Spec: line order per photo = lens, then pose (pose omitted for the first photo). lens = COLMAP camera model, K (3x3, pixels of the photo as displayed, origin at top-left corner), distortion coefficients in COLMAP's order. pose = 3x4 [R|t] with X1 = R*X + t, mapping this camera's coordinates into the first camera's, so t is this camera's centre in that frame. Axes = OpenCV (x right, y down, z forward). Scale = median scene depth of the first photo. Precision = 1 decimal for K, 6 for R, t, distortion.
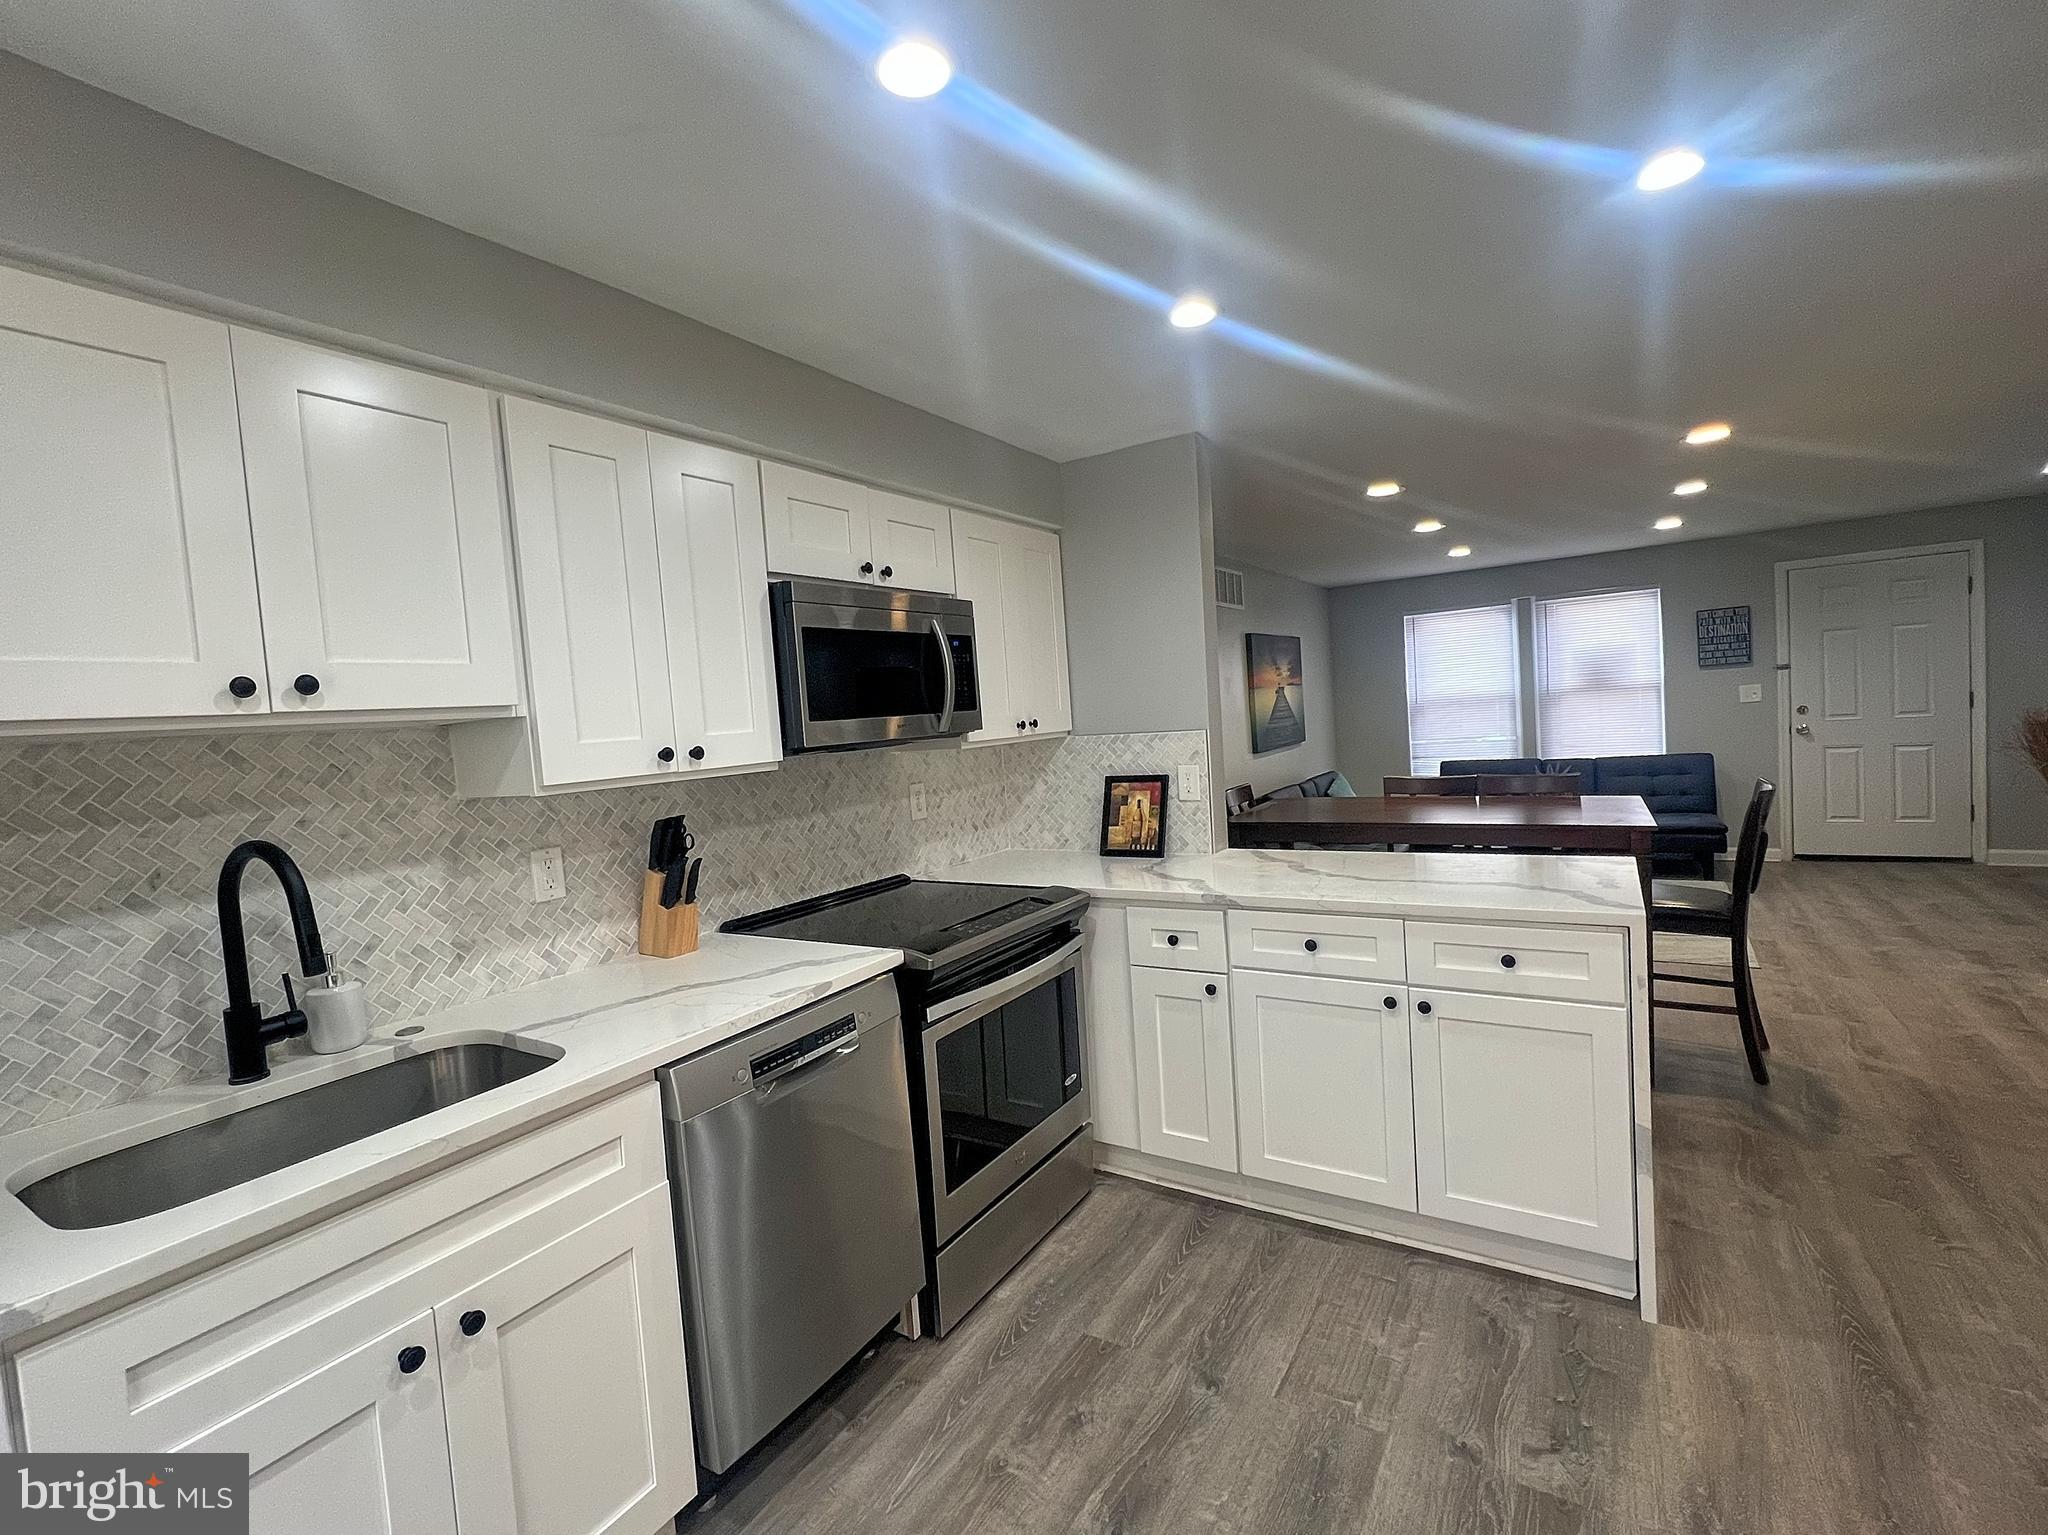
lens RADIAL K [[917.1, 0, 1007.1], [0, 917.1, 763.5], [0, 0, 1]] dist [-0.002878, -0.000218]
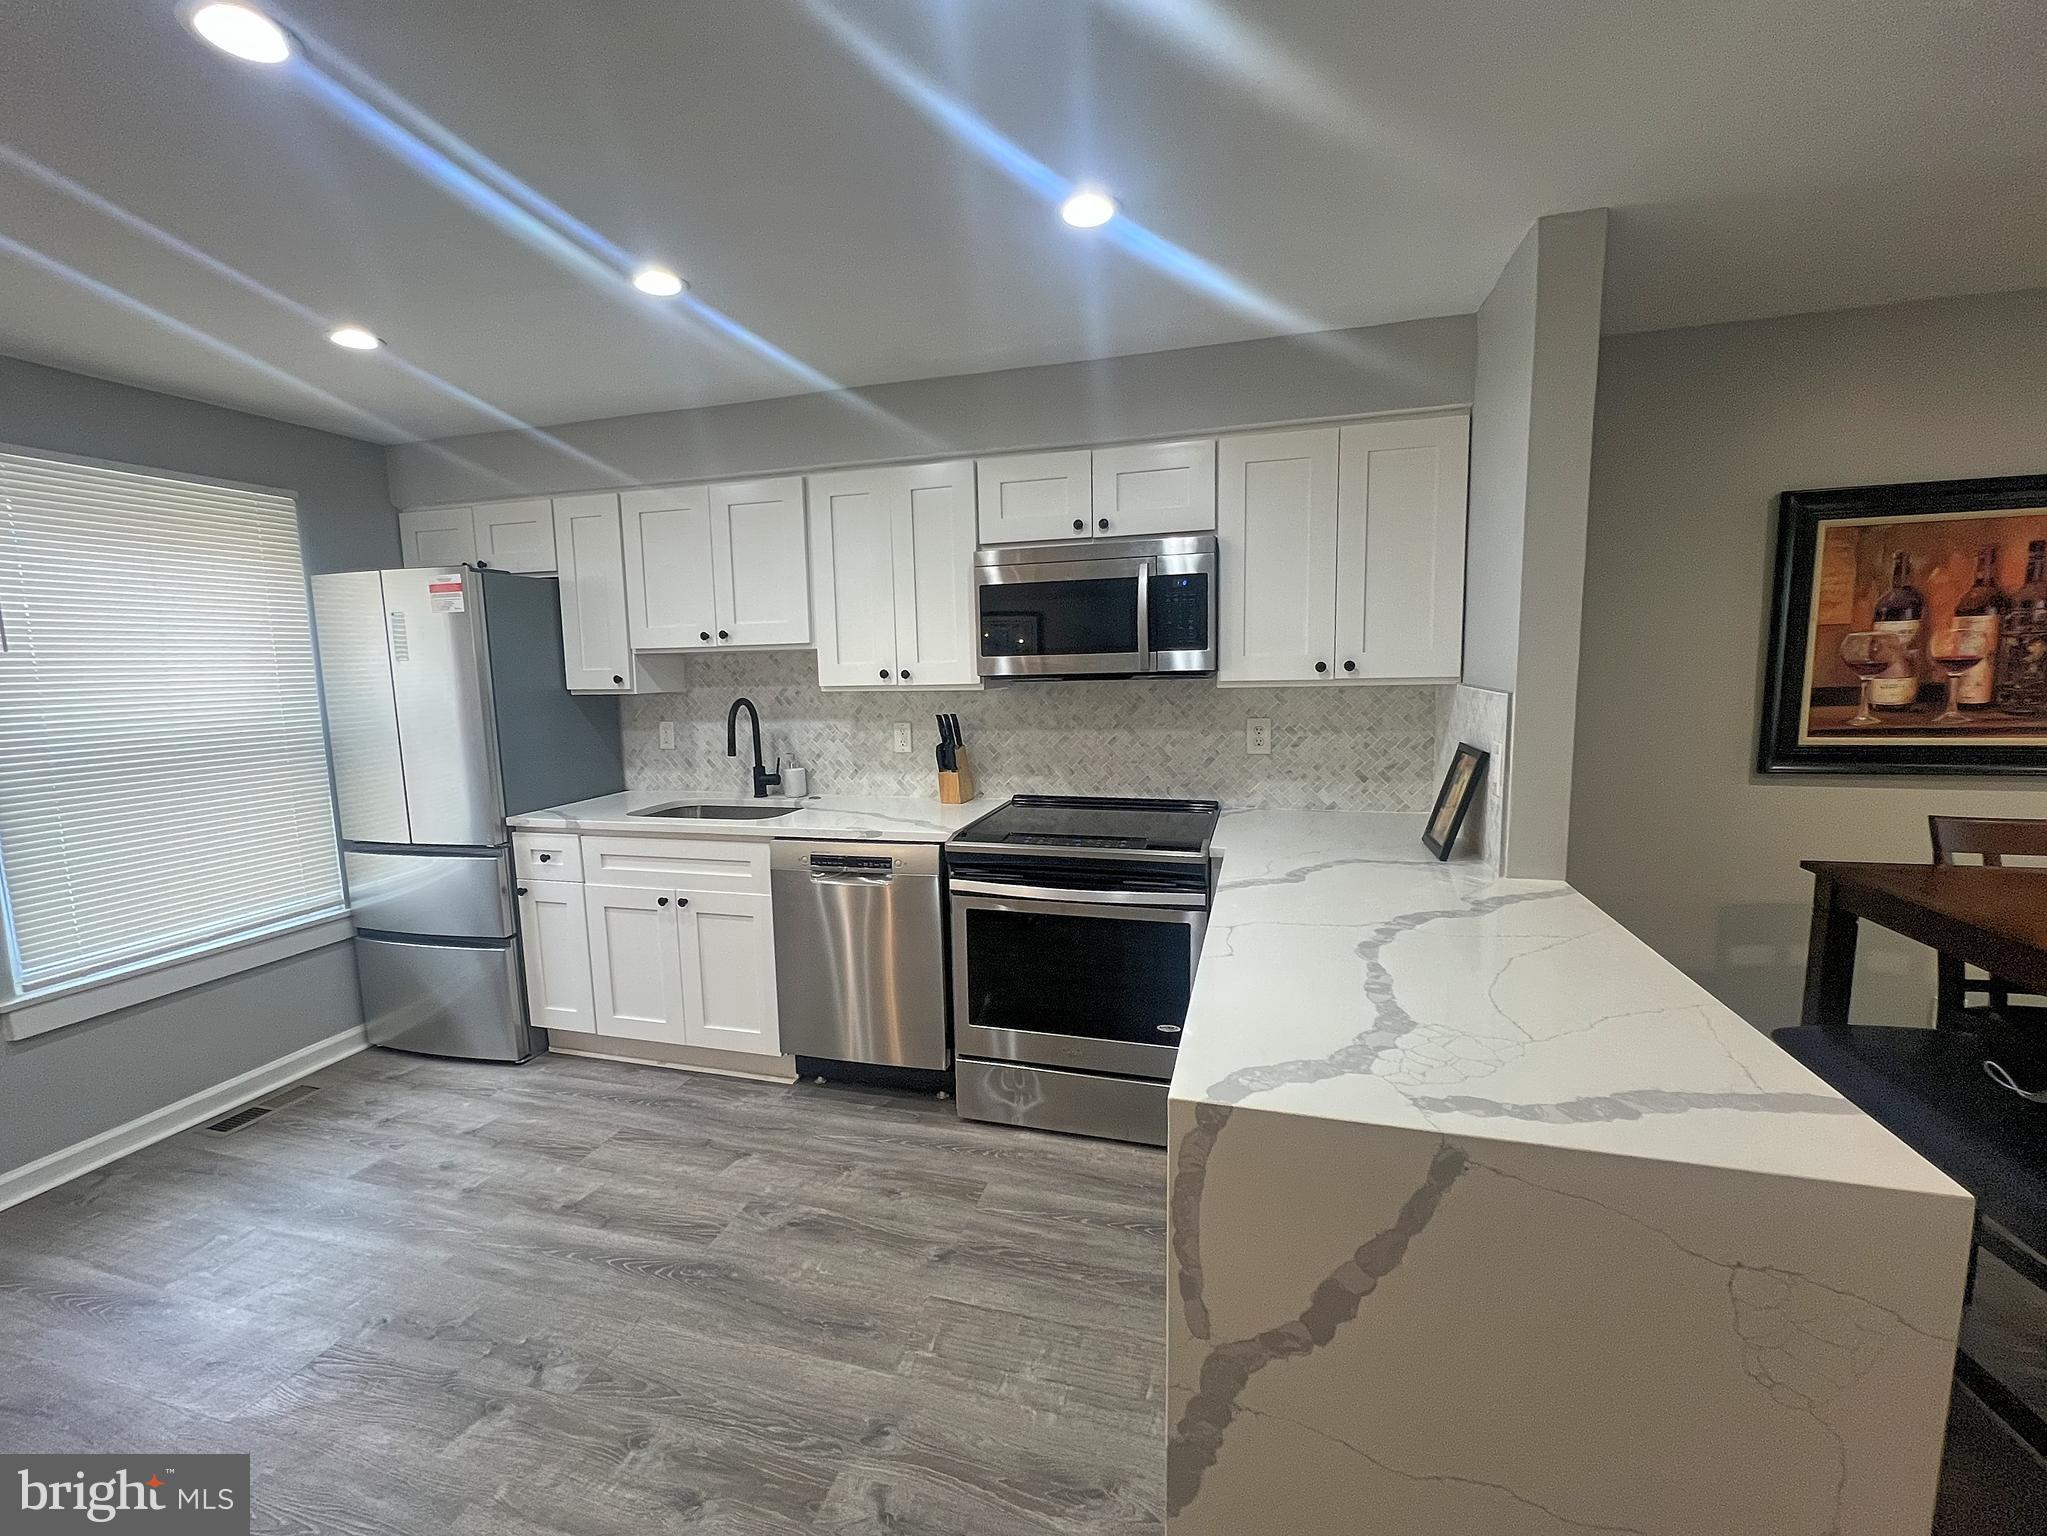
lens RADIAL K [[850.9, 0, 1013.0], [0, 850.9, 761.4], [0, 0, 1]] dist [-0.000986, 0.000213]
pose [[0.288405, 0.176079, -0.941179, 1.014251], [-0.046935, 0.984364, 0.169776, -0.109996], [0.956357, -0.004790, 0.292160, 0.684831]]
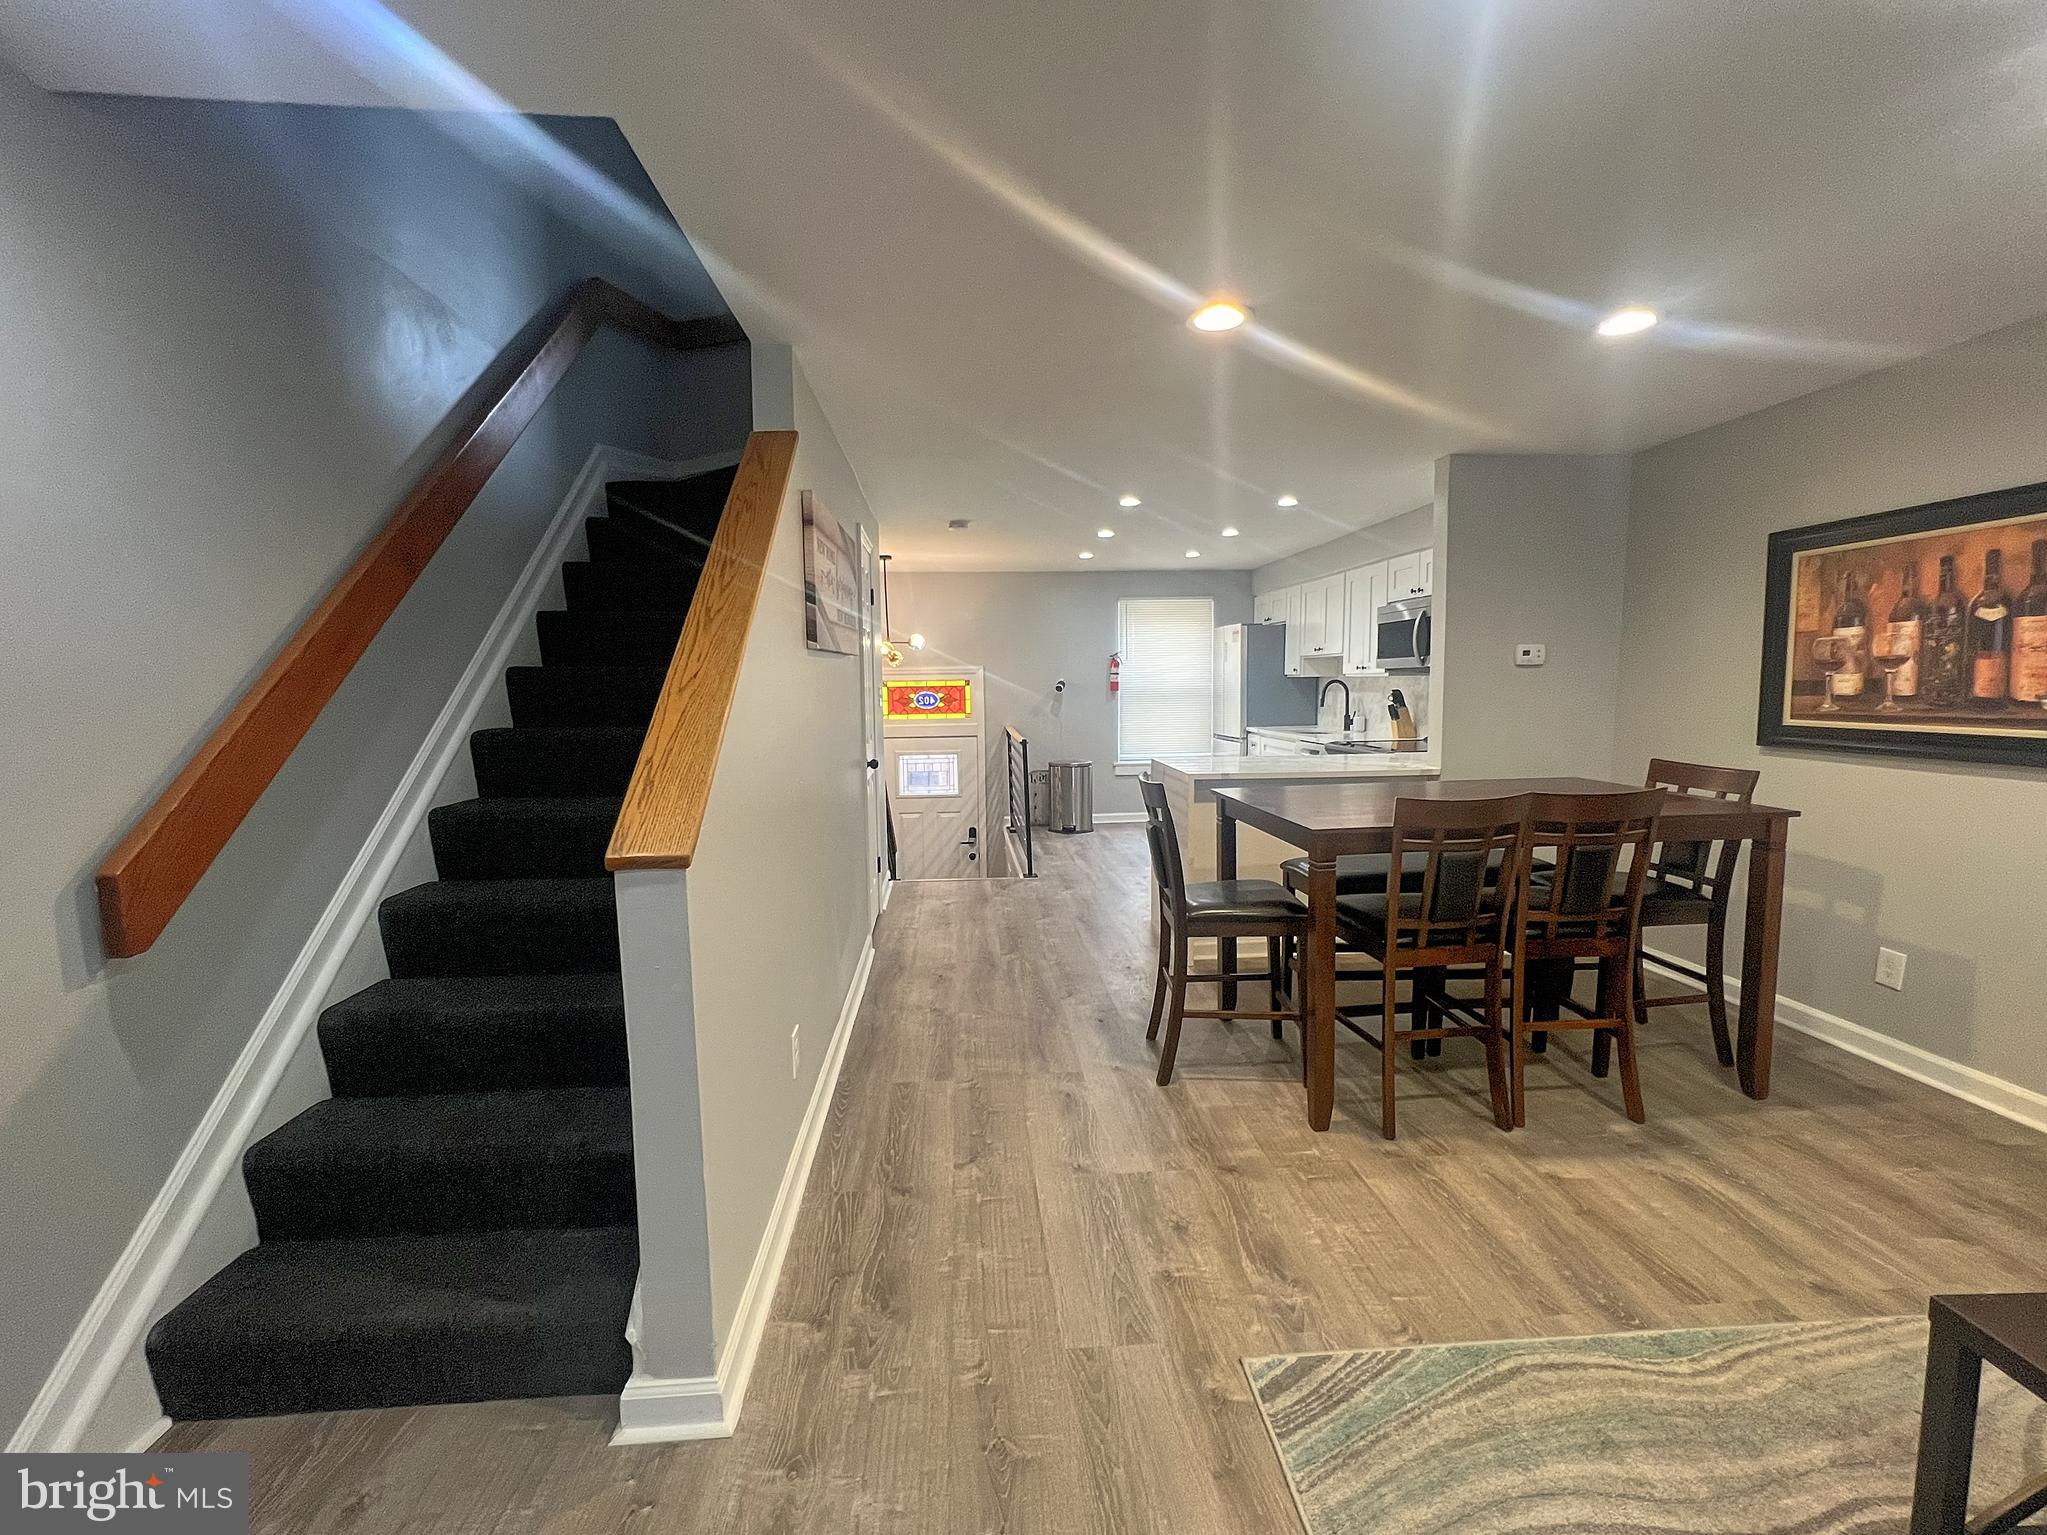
lens RADIAL K [[850.9, 0, 1013.0], [0, 850.9, 760.9], [0, 0, 1]] dist [-0.000986, 0.000213]
pose [[-0.798042, 0.138177, -0.586546, 2.185197], [0.040091, 0.983374, 0.177114, -0.241294], [0.601267, 0.117829, -0.790313, 2.407139]]
